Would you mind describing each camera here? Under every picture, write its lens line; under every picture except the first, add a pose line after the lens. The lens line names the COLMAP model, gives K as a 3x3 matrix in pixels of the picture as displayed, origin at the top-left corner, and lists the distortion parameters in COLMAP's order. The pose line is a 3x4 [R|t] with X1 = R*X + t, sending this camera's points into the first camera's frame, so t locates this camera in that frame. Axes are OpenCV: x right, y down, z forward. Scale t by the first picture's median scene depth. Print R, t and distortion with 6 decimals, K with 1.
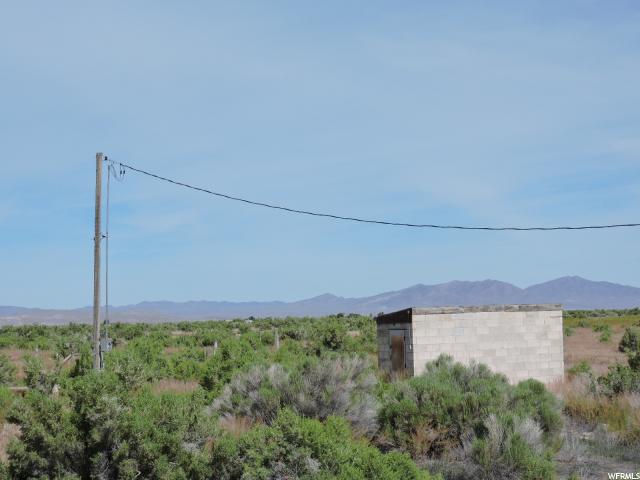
lens RADIAL K [[1269.9, 0, 337.9], [0, 1269.9, 231.2], [0, 0, 1]] dist [-0.087596, 0.000000]
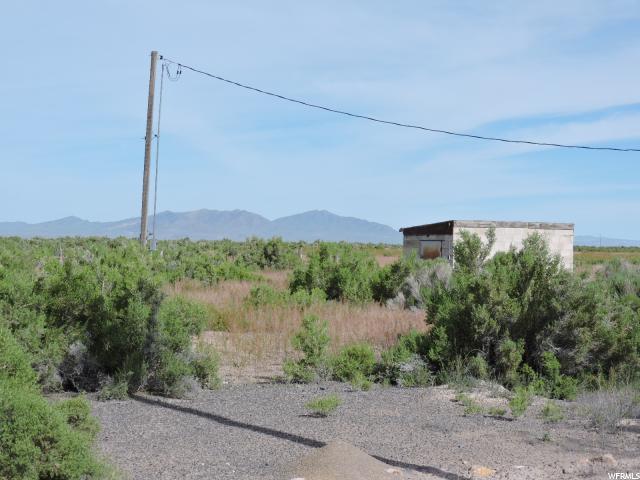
lens RADIAL K [[1269.9, 0, 322.2], [0, 1269.9, 241.4], [0, 0, 1]] dist [-0.087596, 0.000000]
pose [[0.975884, 0.041163, 0.214373, -0.266381], [-0.054413, 0.996931, 0.056277, 0.023650], [-0.211399, -0.066584, 0.975129, -0.006329]]
